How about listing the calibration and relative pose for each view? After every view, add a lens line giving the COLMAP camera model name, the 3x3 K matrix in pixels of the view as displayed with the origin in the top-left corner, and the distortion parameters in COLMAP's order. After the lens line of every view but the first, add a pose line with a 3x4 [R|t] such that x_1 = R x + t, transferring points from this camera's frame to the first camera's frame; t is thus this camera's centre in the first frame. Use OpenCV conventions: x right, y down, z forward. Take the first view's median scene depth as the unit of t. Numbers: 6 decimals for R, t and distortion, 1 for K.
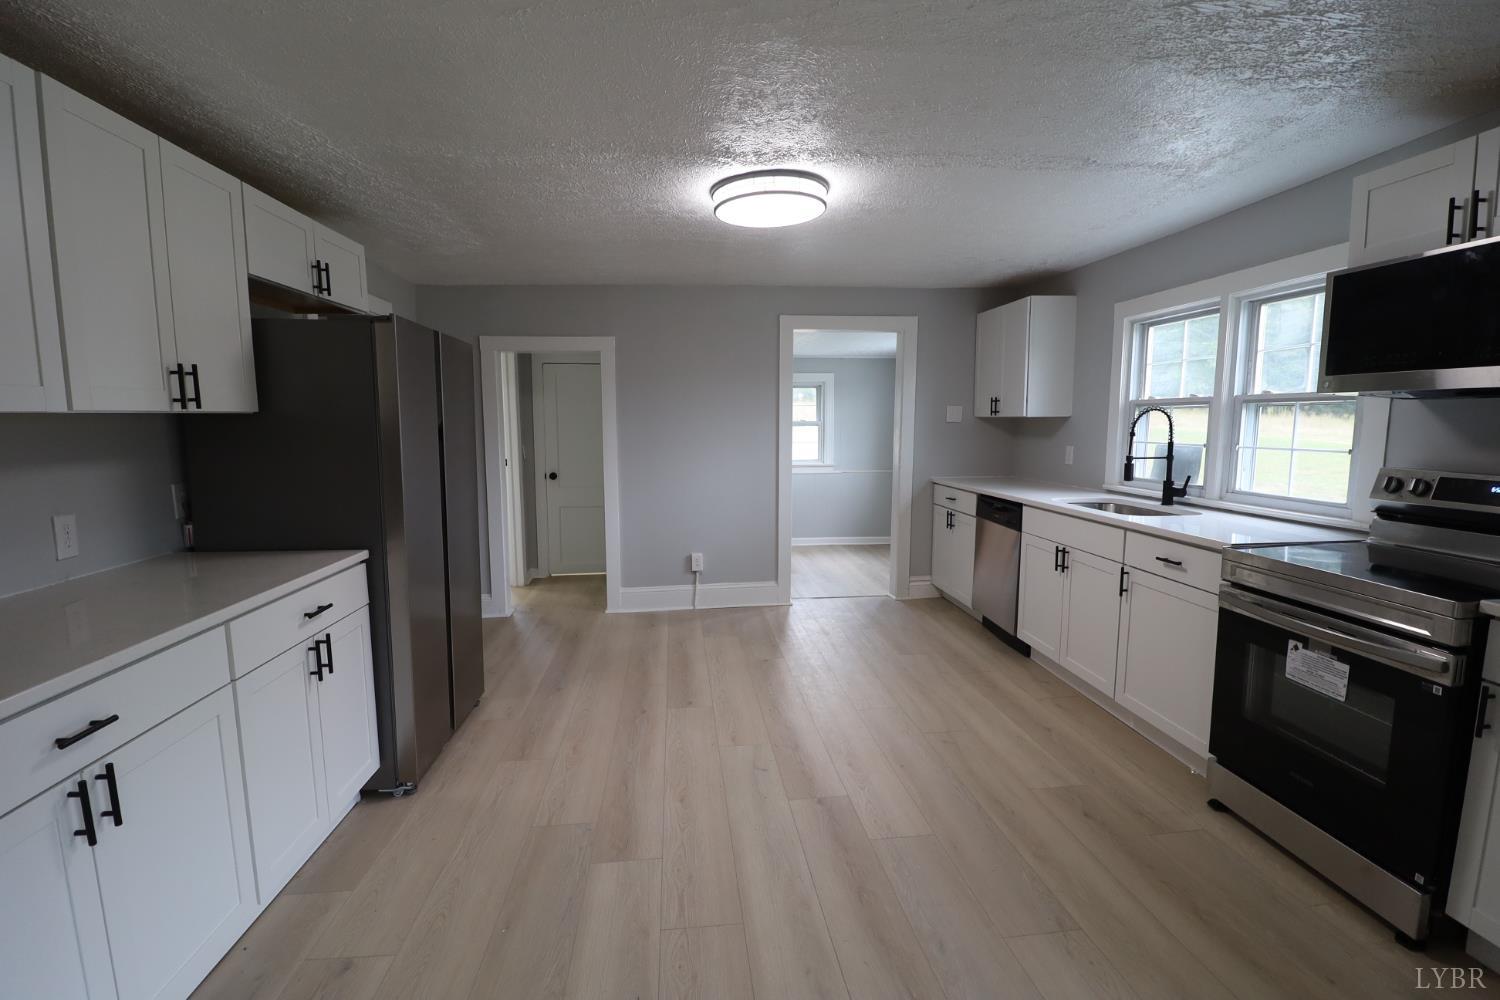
lens RADIAL K [[686.6, 0, 753.8], [0, 686.6, 506.7], [0, 0, 1]] dist [-0.020675, -0.000818]
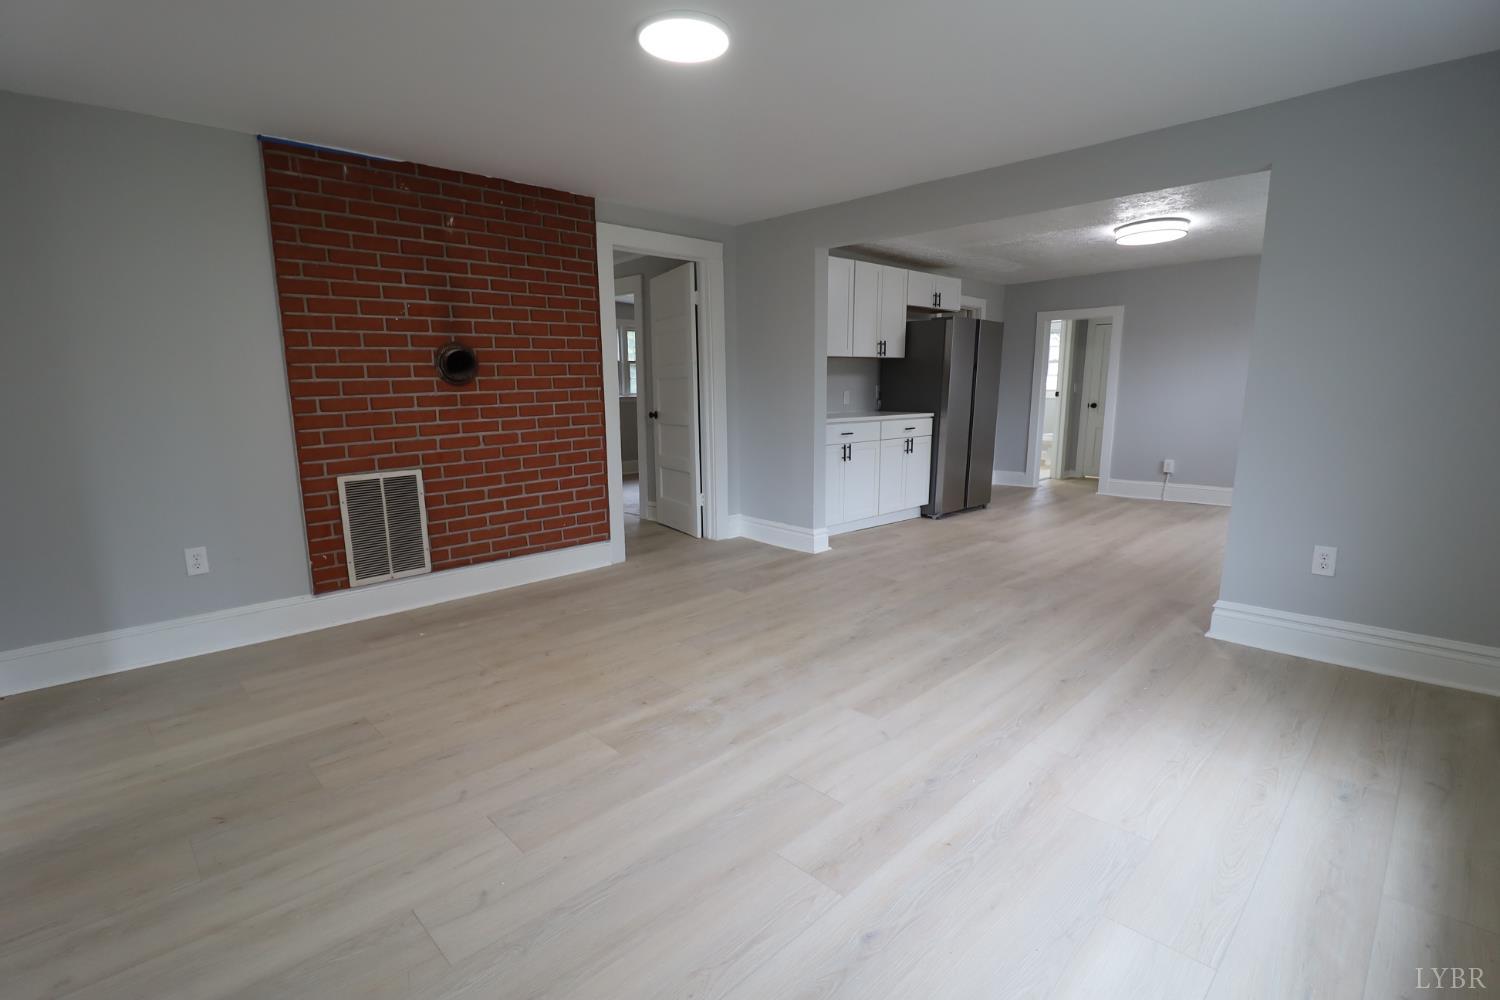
lens RADIAL K [[686.6, 0, 745.6], [0, 686.6, 507.0], [0, 0, 1]] dist [-0.020675, -0.000818]
pose [[0.597634, 0.142737, -0.788961, 1.033773], [-0.095949, 0.989686, 0.106371, 0.201151], [0.796007, 0.012130, 0.605166, -1.045147]]
